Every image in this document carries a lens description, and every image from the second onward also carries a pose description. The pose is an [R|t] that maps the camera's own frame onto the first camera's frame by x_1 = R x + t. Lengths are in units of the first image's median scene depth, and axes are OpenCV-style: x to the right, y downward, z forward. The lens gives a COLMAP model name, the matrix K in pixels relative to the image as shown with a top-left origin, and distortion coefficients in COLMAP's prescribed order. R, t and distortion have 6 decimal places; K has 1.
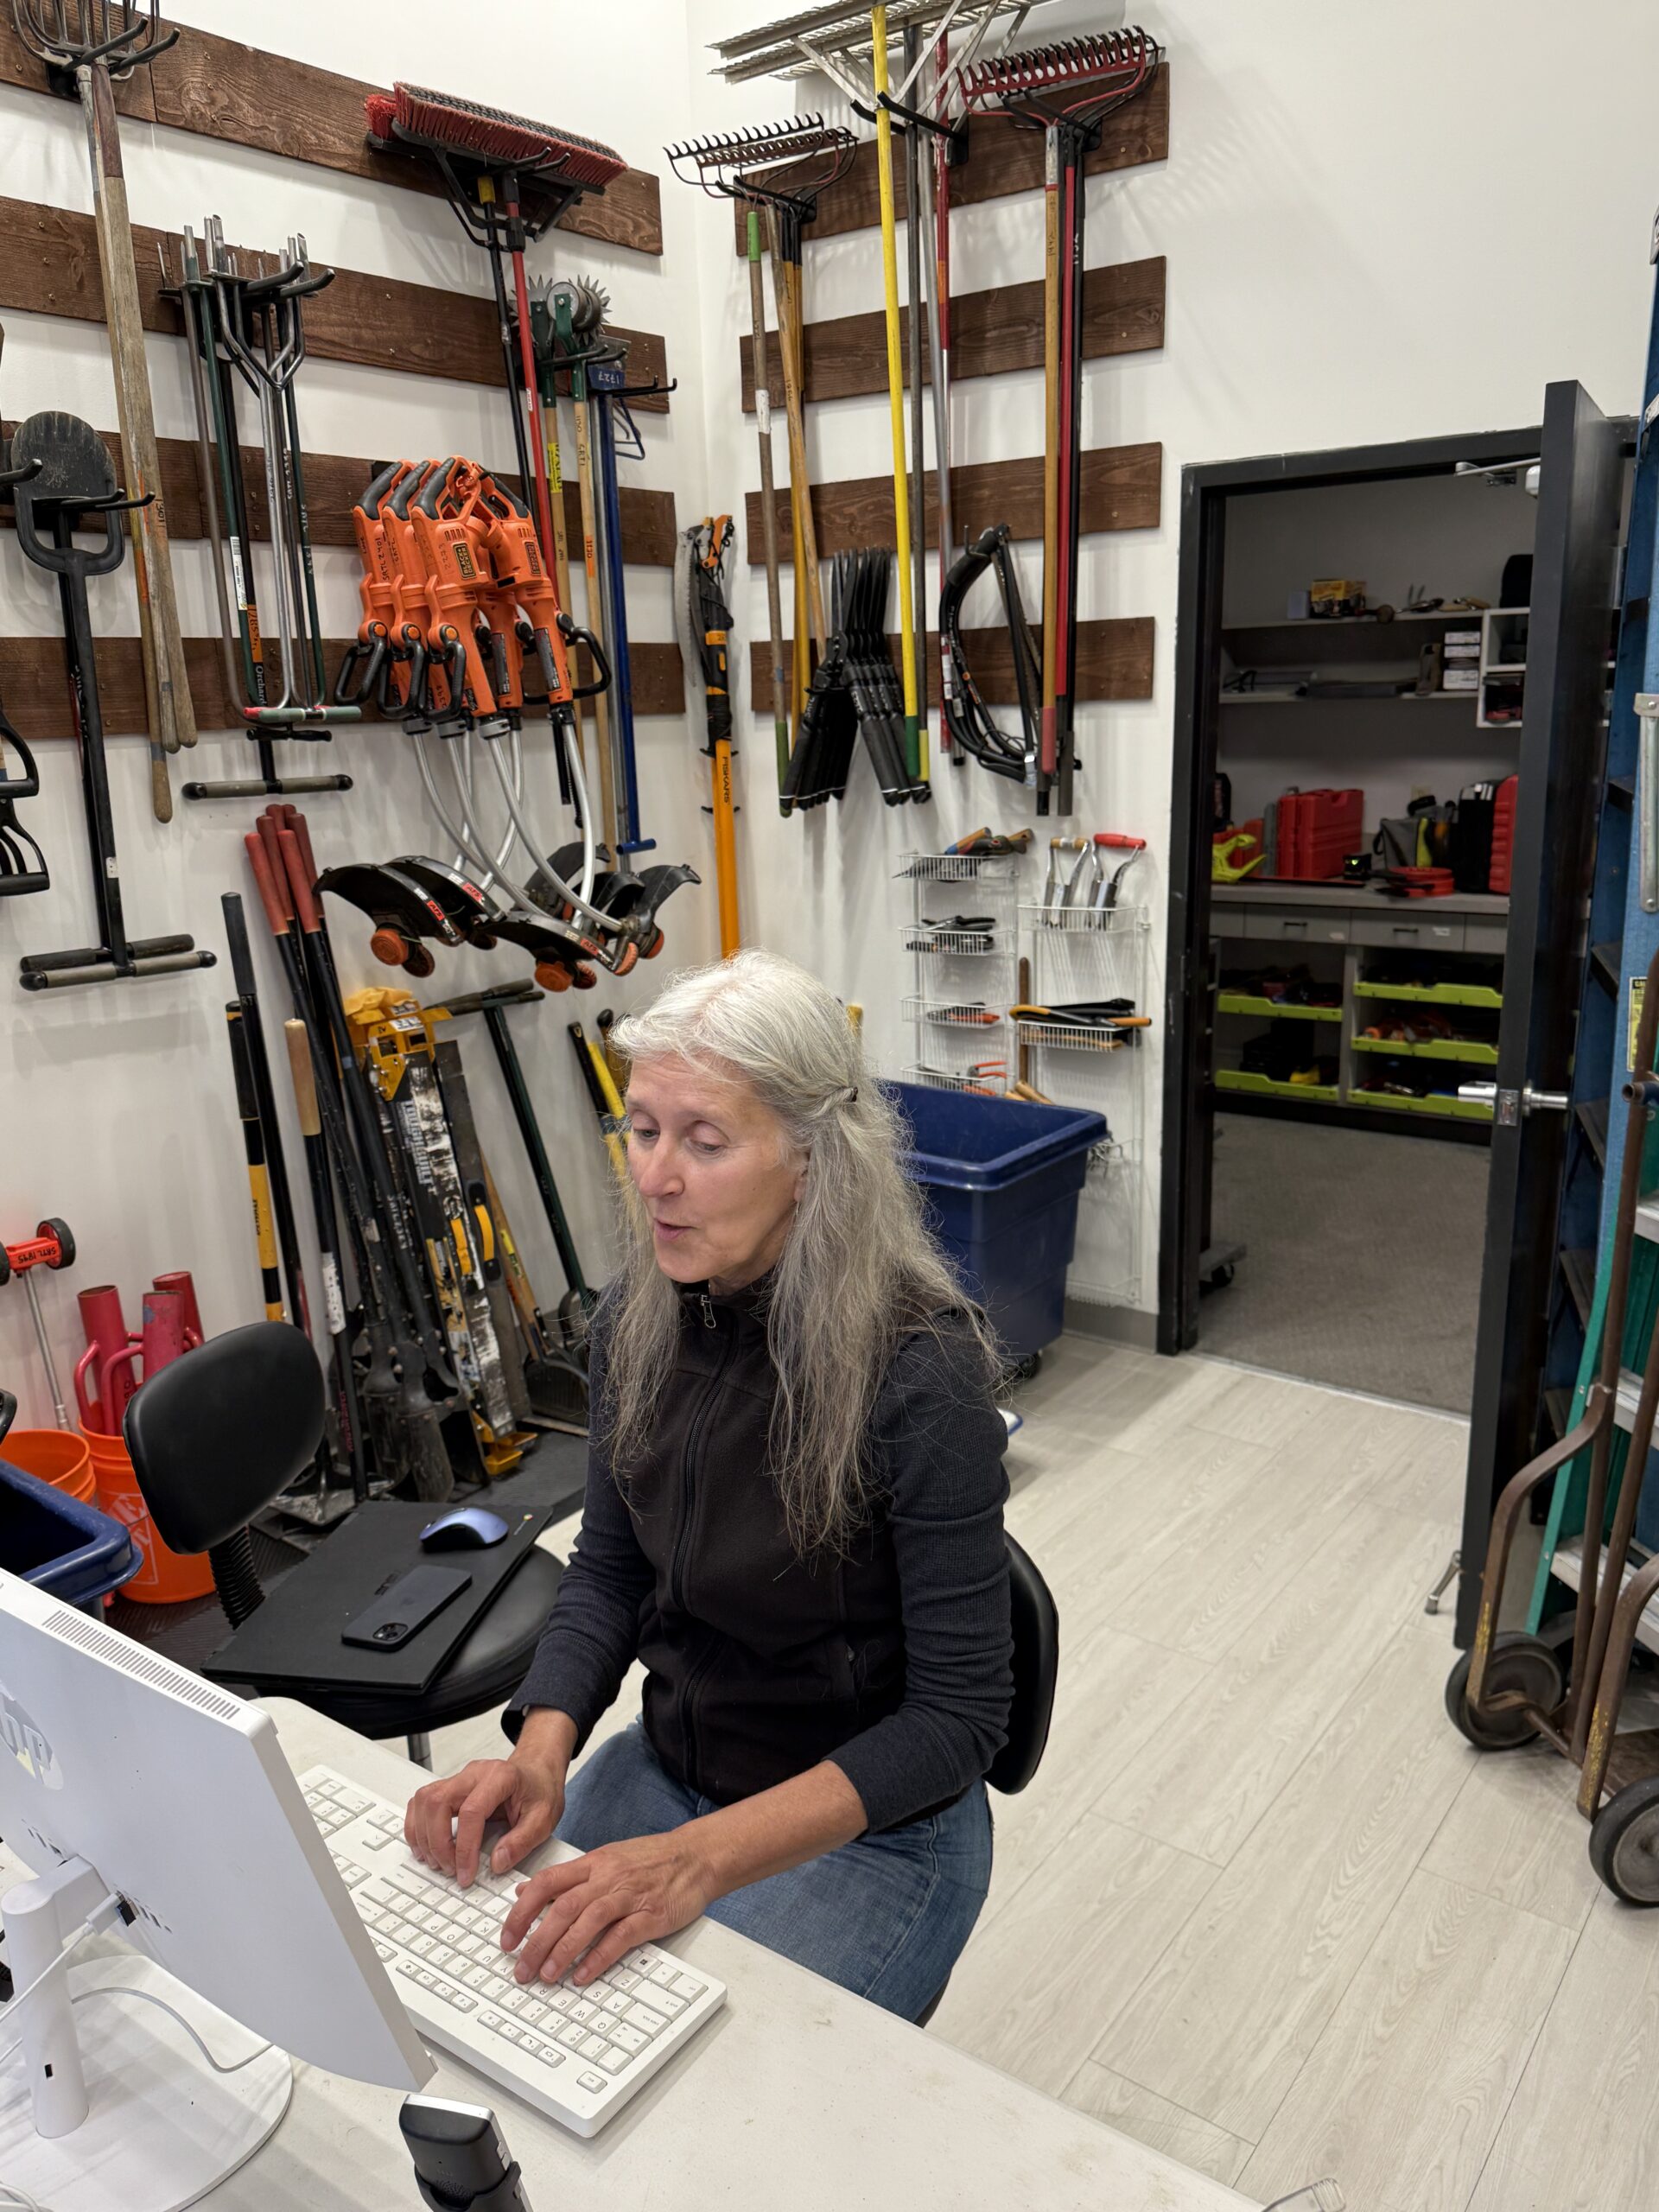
lens RADIAL K [[1590.0, 0, 836.6], [0, 1590.0, 1127.7], [0, 0, 1]] dist [0.027011, -0.039890]
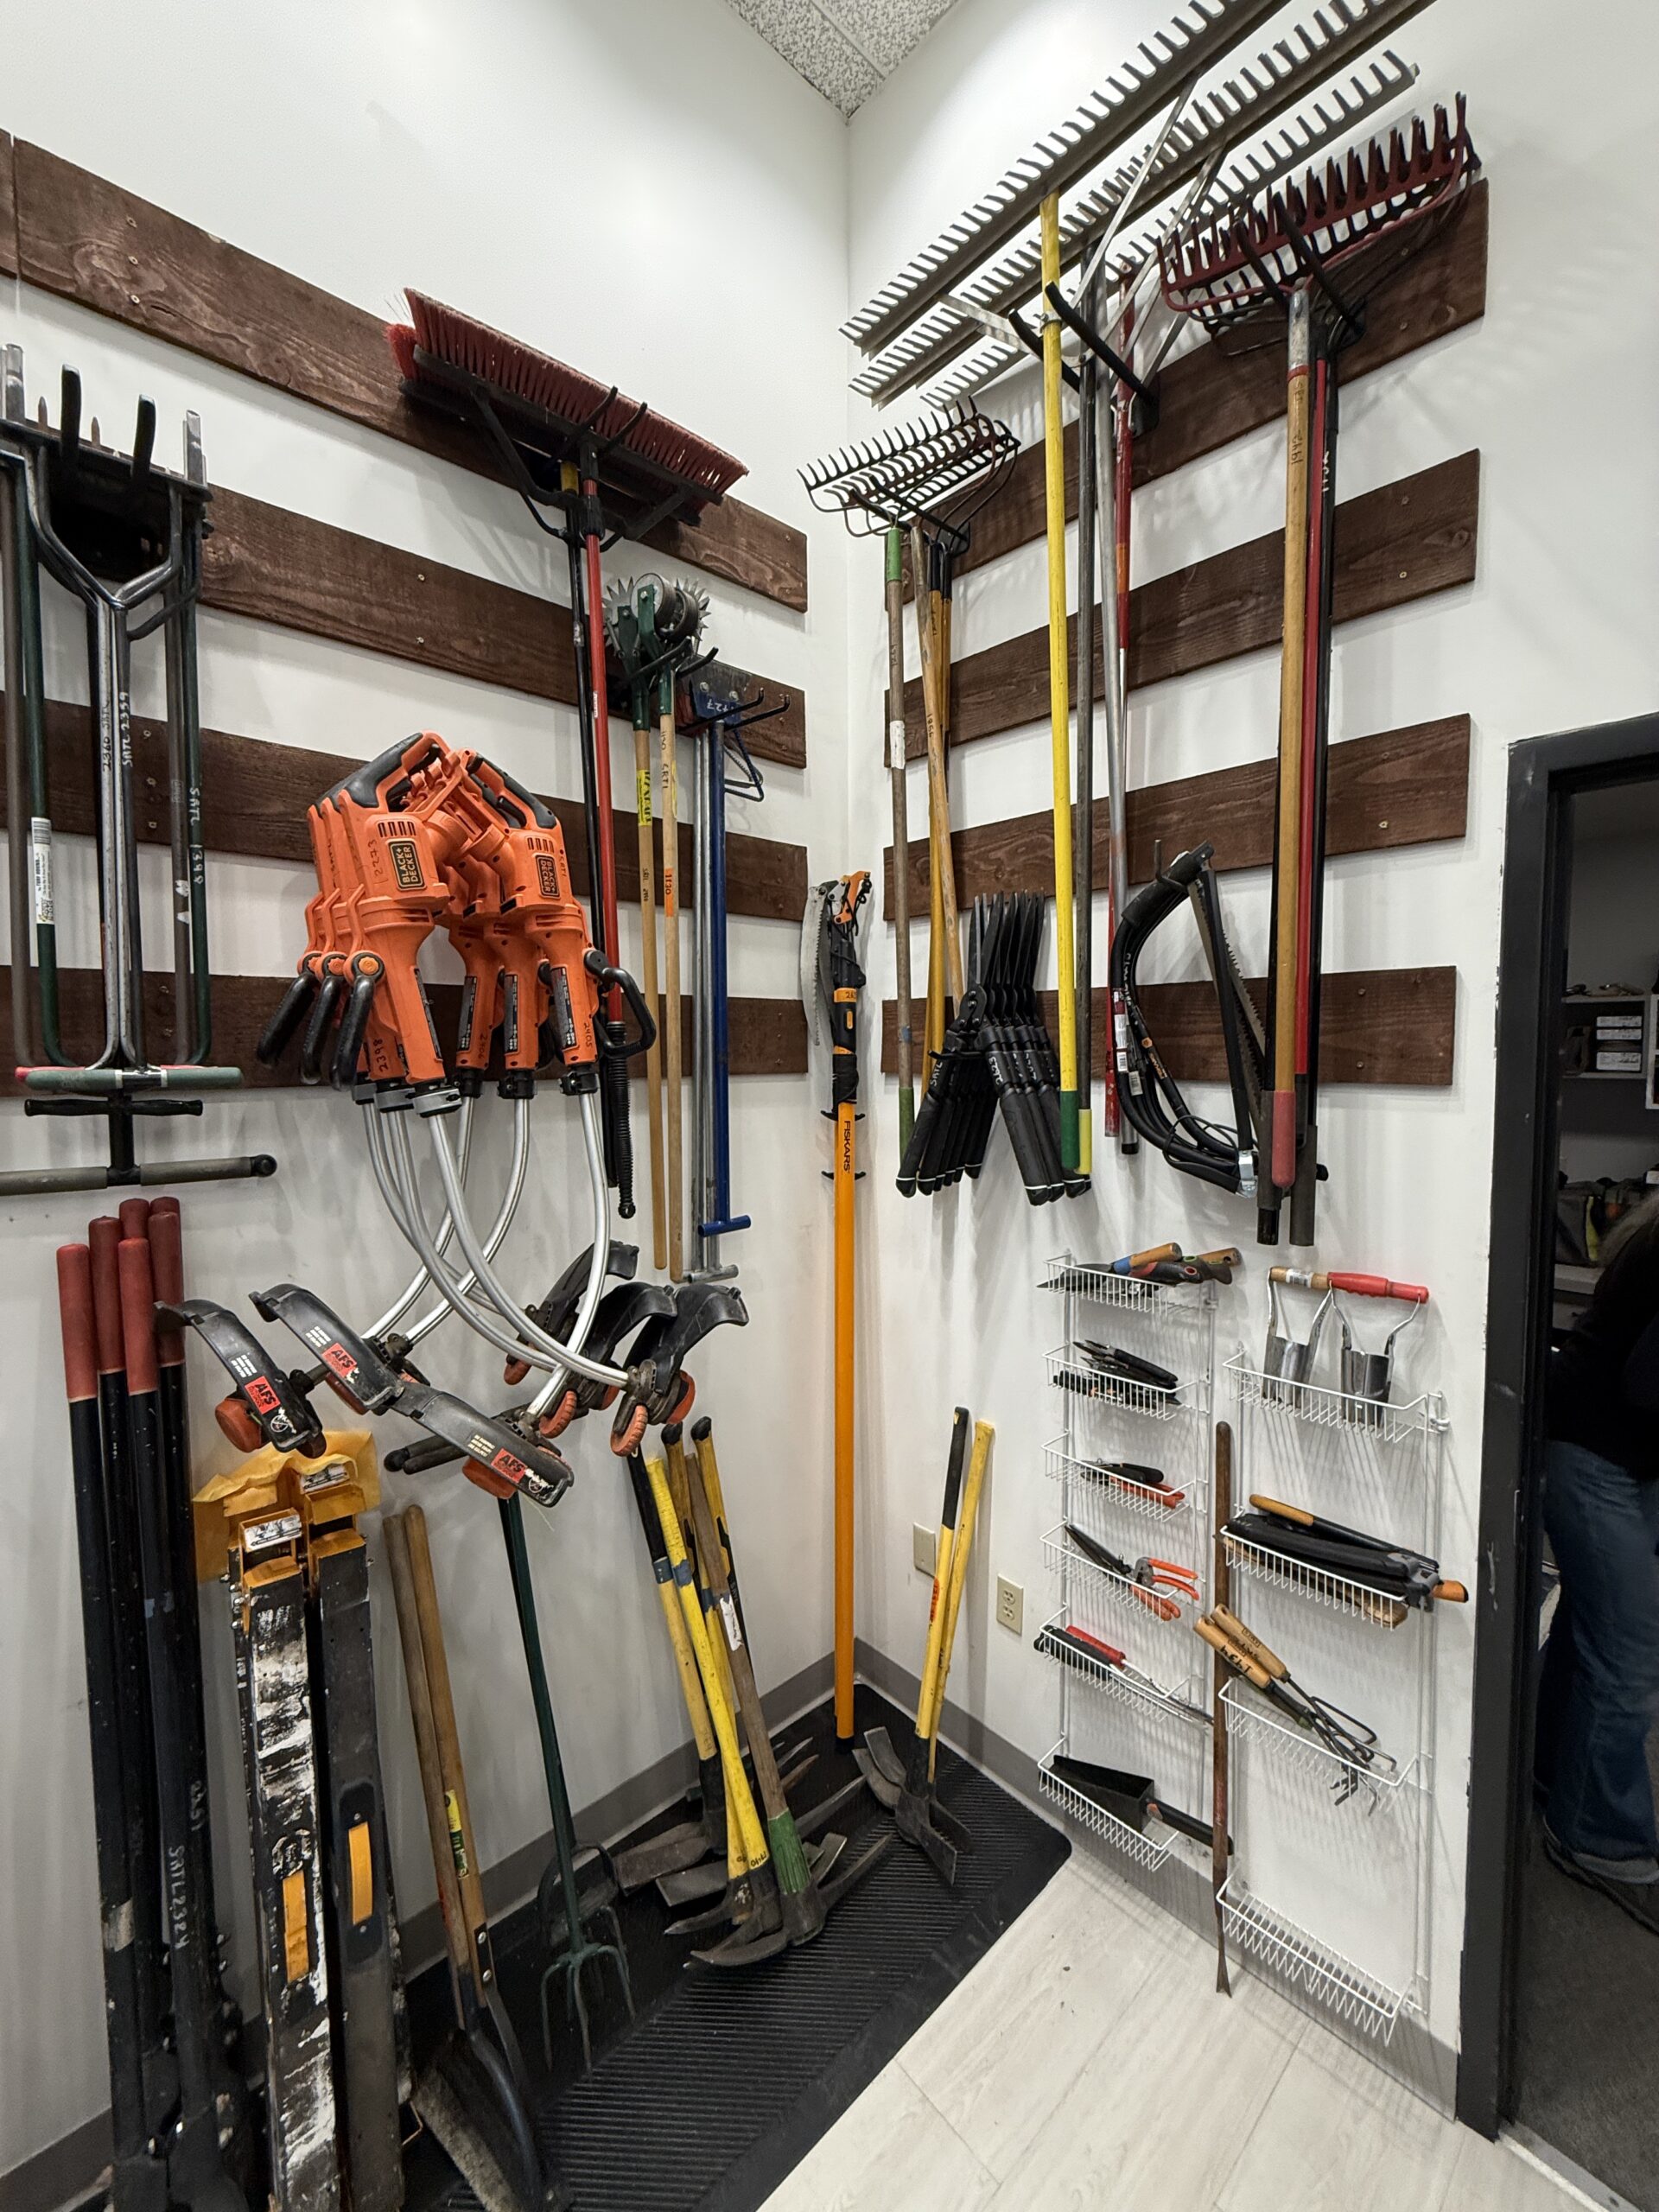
lens RADIAL K [[866.4, 0, 842.8], [0, 866.4, 1093.8], [0, 0, 1]] dist [0.000596, -0.000446]
pose [[0.982502, 0.036081, -0.182722, 0.019046], [-0.073622, 0.976393, -0.203067, -0.182606], [0.171082, 0.212967, 0.961965, 0.640232]]
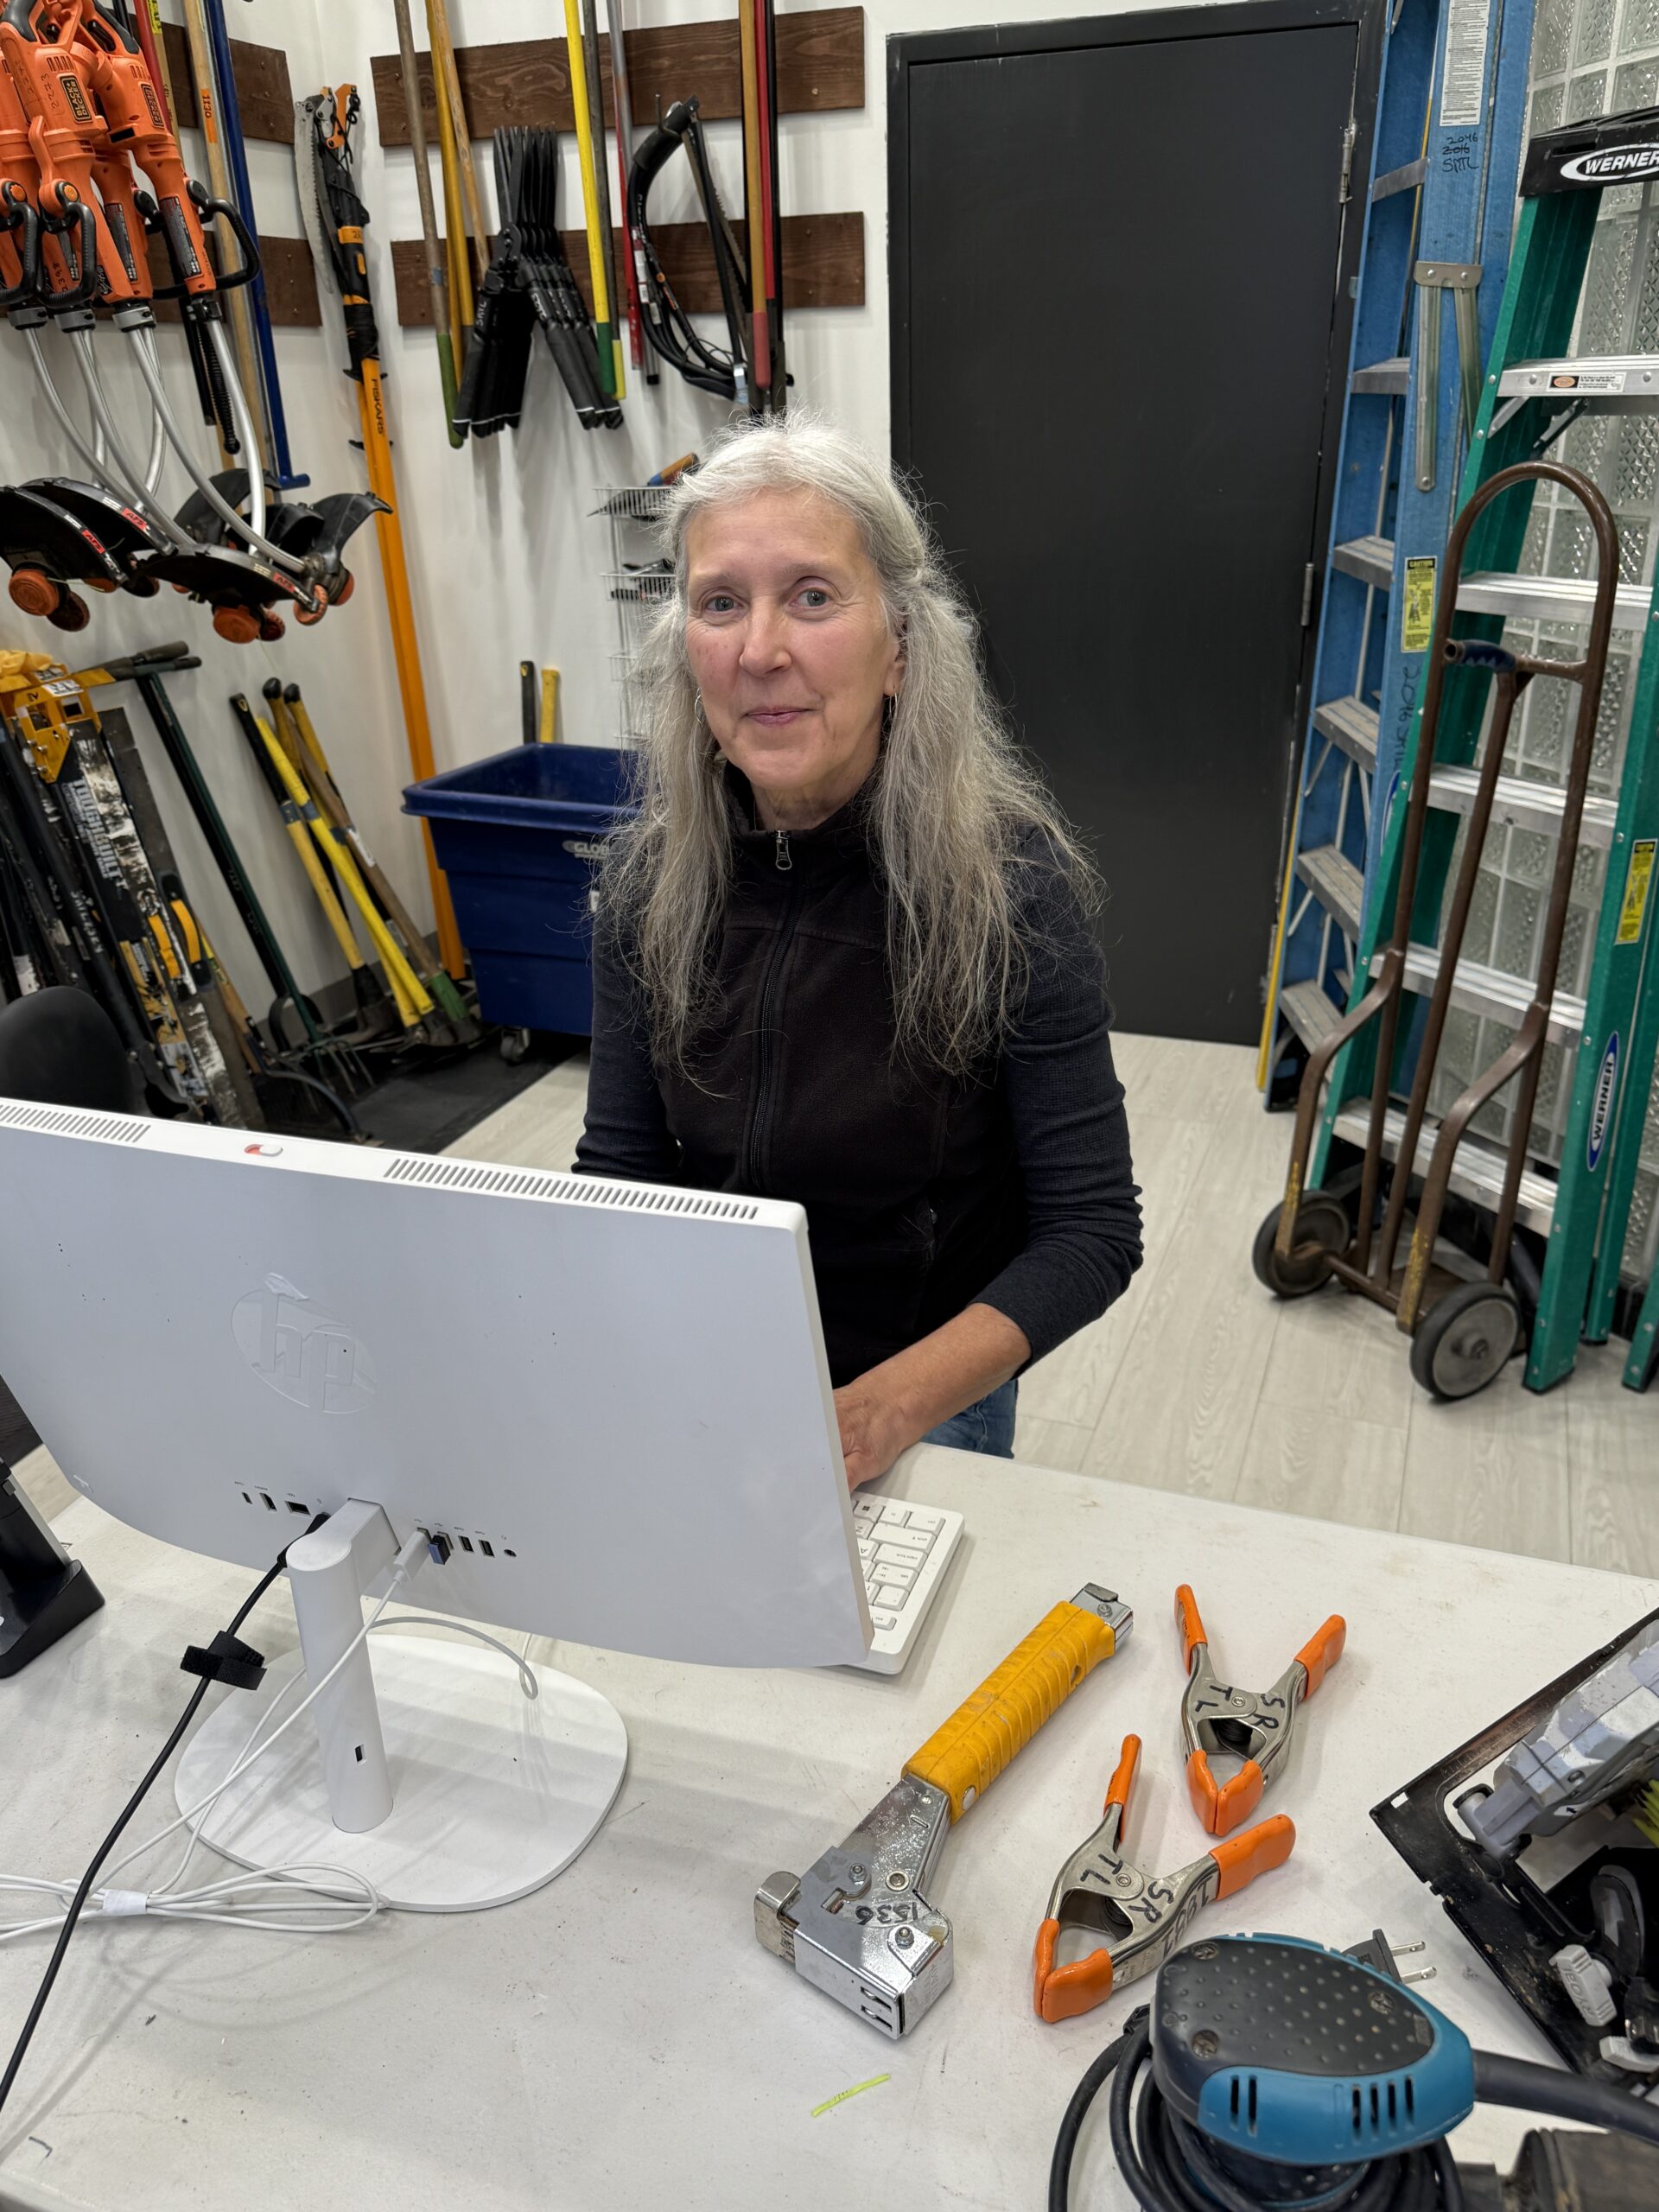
lens RADIAL K [[1590.0, 0, 841.7], [0, 1590.0, 1098.1], [0, 0, 1]] dist [0.027011, -0.039890]
pose [[0.960857, -0.107414, 0.255373, -0.109734], [0.068684, 0.985361, 0.156030, 0.045098], [-0.268394, -0.132383, 0.954169, 0.043411]]
